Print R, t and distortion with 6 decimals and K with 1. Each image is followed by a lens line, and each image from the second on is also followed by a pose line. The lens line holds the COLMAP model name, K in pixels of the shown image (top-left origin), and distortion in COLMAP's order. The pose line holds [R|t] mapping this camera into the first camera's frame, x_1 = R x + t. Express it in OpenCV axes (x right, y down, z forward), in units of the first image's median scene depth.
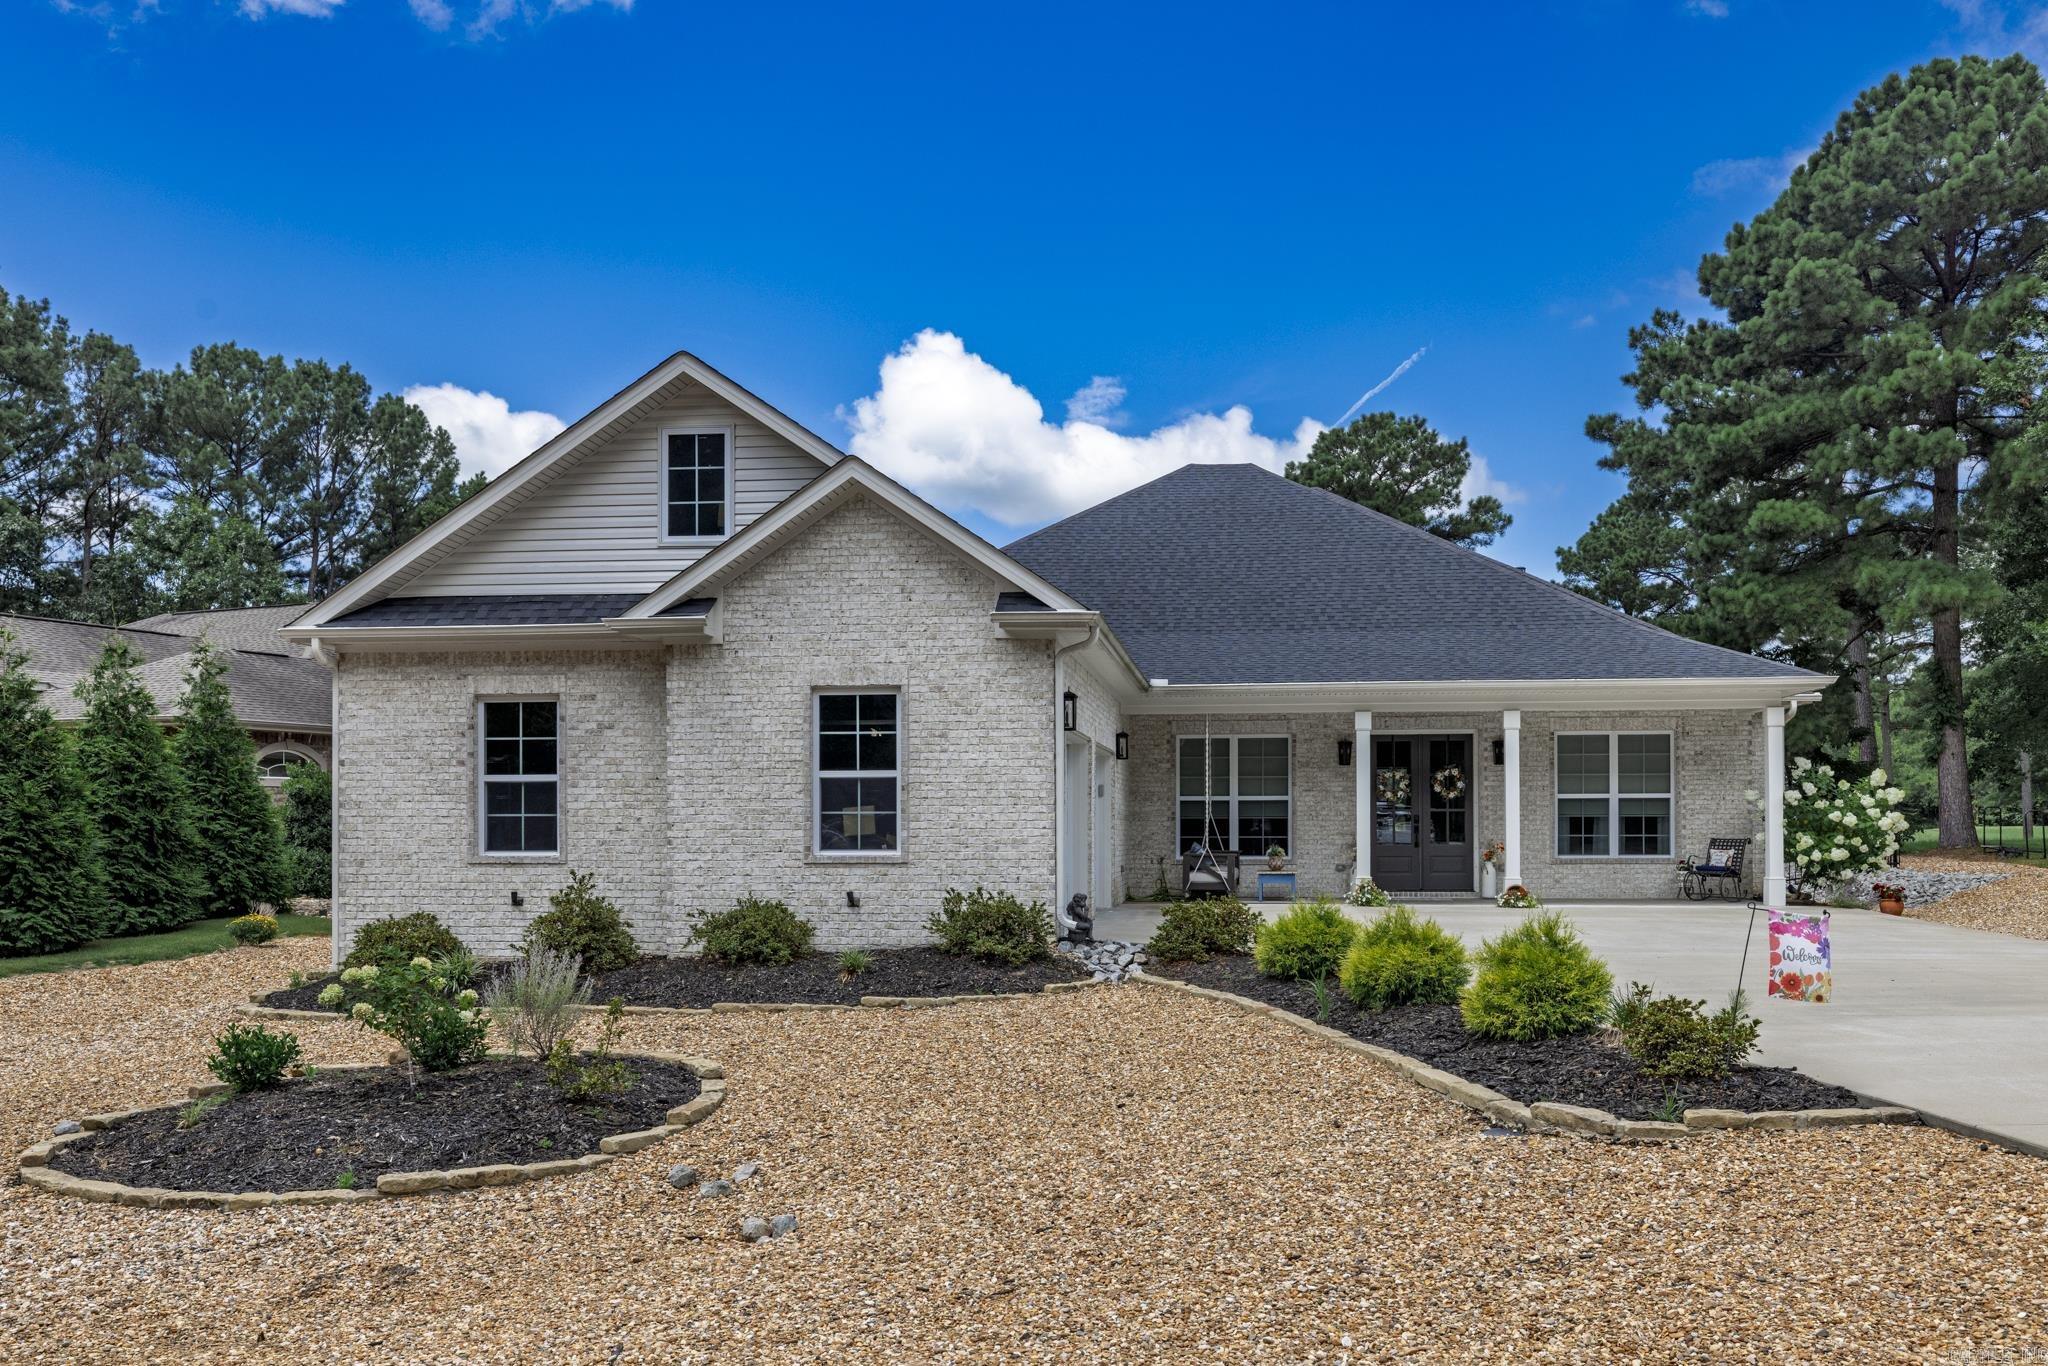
lens RADIAL K [[1577.6, 0, 1023.0], [0, 1577.6, 690.5], [0, 0, 1]] dist [-0.006611, -0.005054]
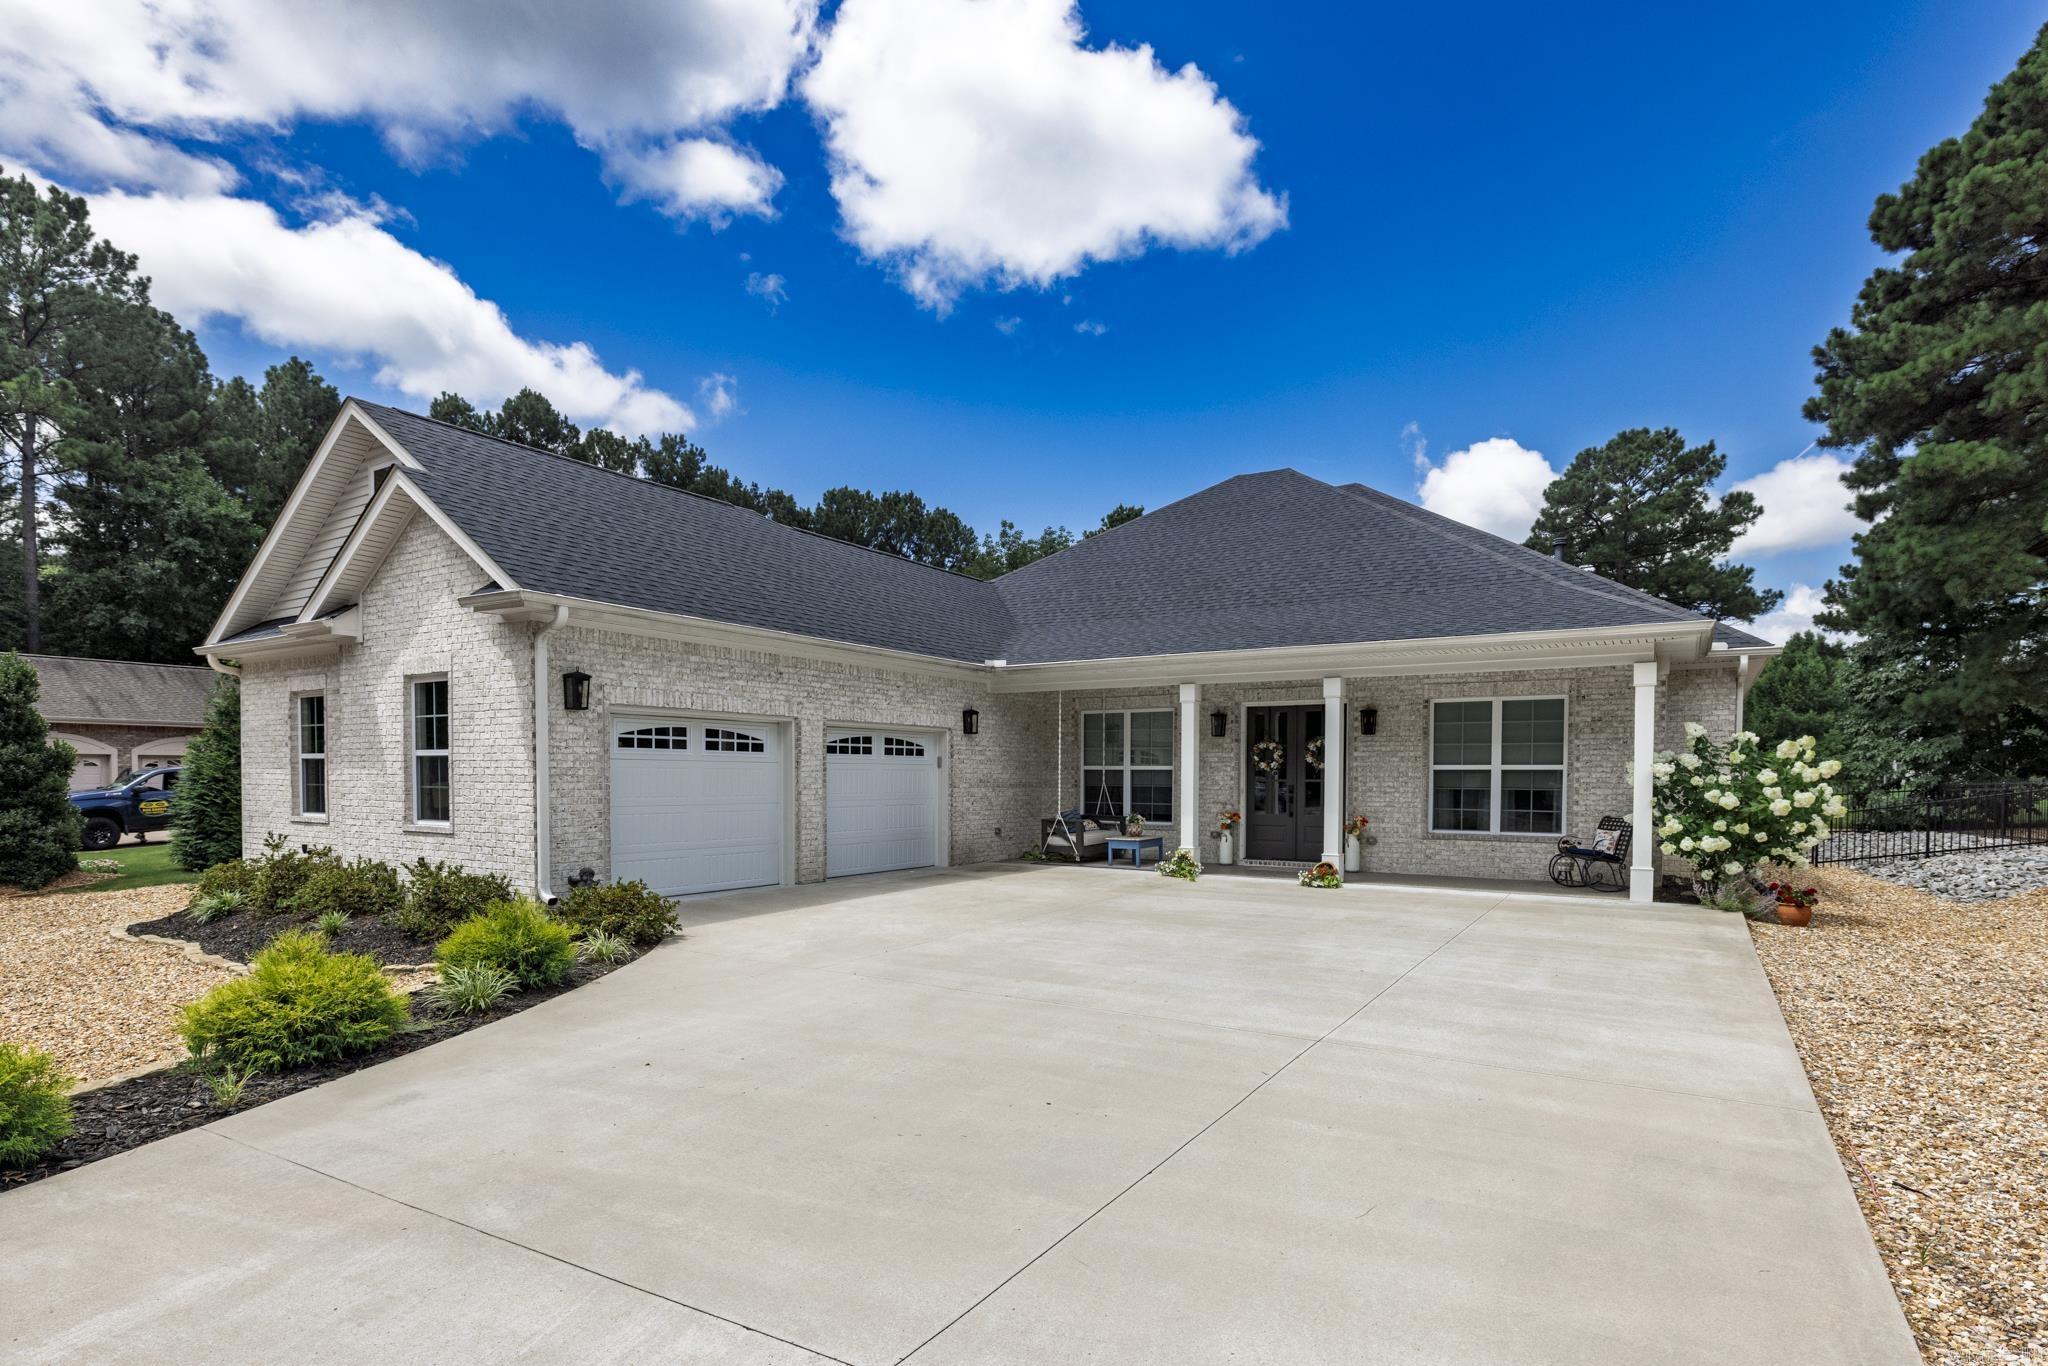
lens RADIAL K [[998.6, 0, 1026.6], [0, 998.6, 745.8], [0, 0, 1]] dist [-0.011973, 0.003176]
pose [[0.901198, -0.005824, -0.433369, 0.379671], [0.030660, 0.998261, 0.050341, 0.016605], [0.432323, -0.058654, 0.899809, 0.358964]]
